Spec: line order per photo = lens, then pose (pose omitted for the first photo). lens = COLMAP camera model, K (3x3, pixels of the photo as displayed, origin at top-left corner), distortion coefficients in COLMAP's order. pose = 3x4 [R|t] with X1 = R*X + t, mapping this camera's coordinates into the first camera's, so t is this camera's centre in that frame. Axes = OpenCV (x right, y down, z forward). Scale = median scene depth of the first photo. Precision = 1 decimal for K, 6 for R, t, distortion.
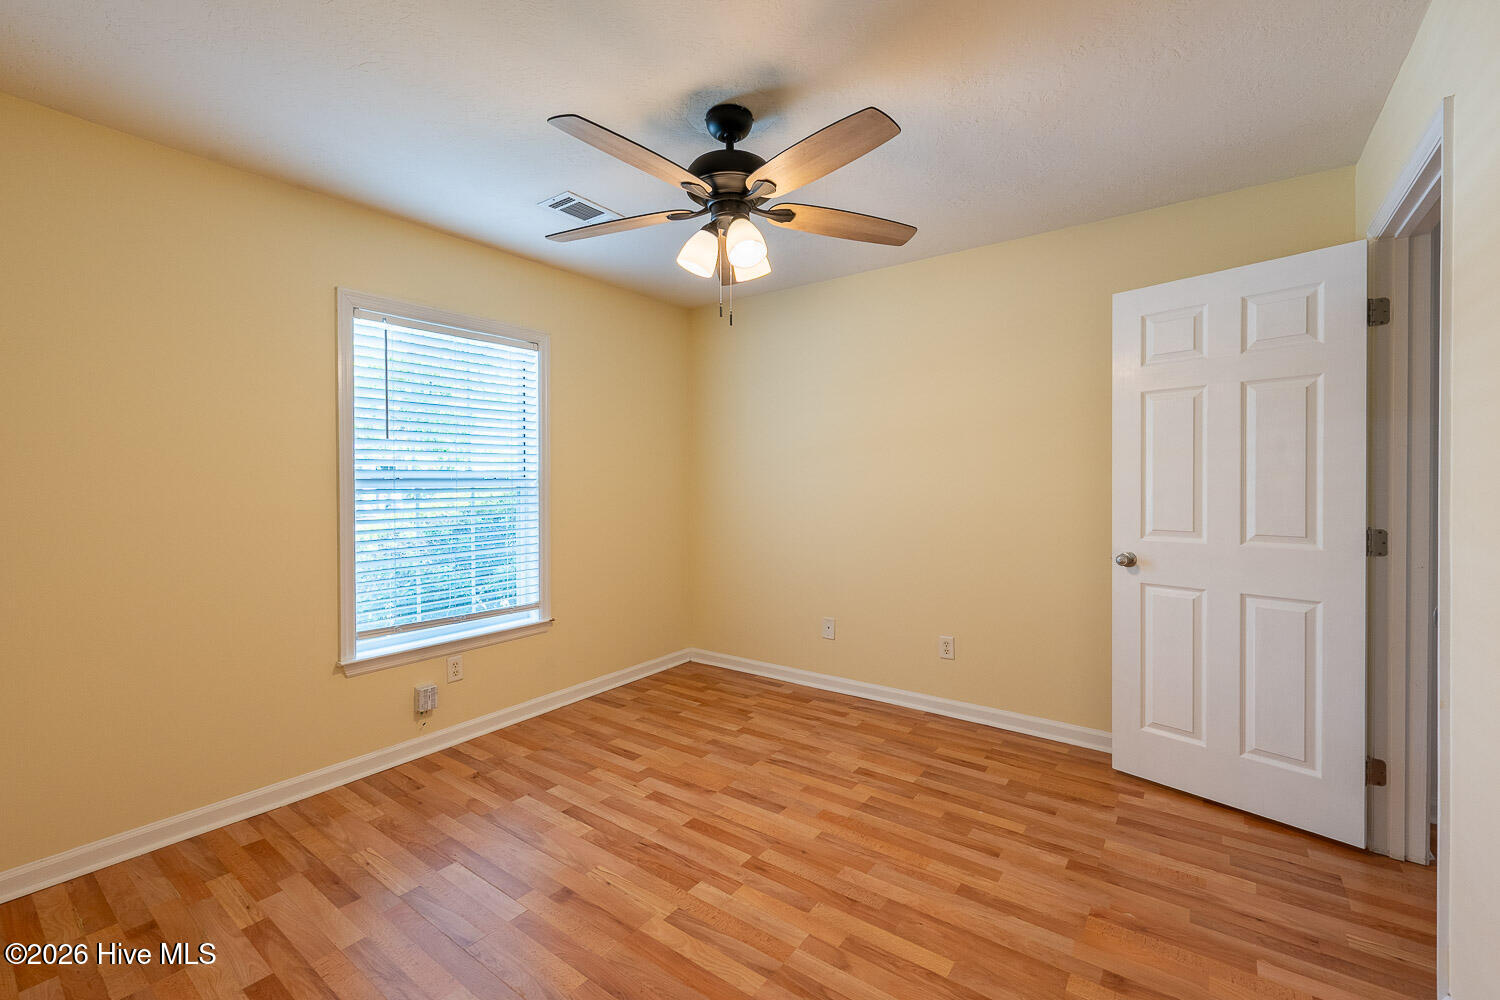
lens RADIAL K [[624.0, 0, 765.7], [0, 624.0, 488.5], [0, 0, 1]] dist [0.001326, -0.000142]
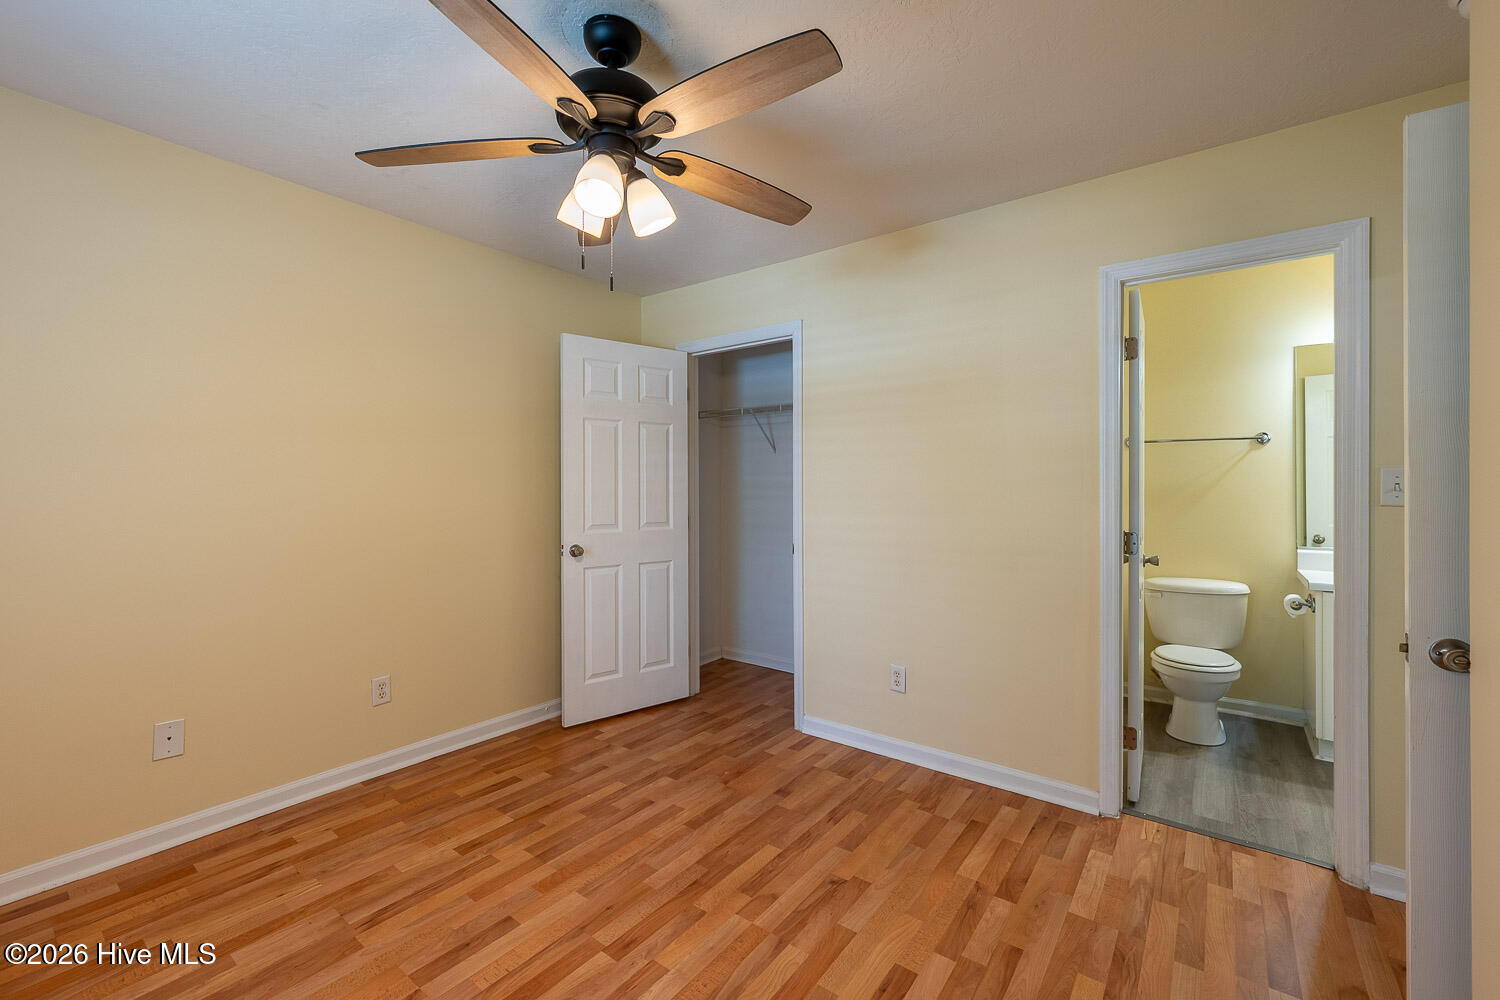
lens RADIAL K [[624.0, 0, 760.8], [0, 624.0, 484.6], [0, 0, 1]] dist [0.001326, -0.000142]
pose [[0.021445, 0.009799, 0.999722, -0.696884], [0.009758, 0.999902, -0.010010, -0.001660], [-0.999722, 0.009970, 0.021347, 0.650291]]
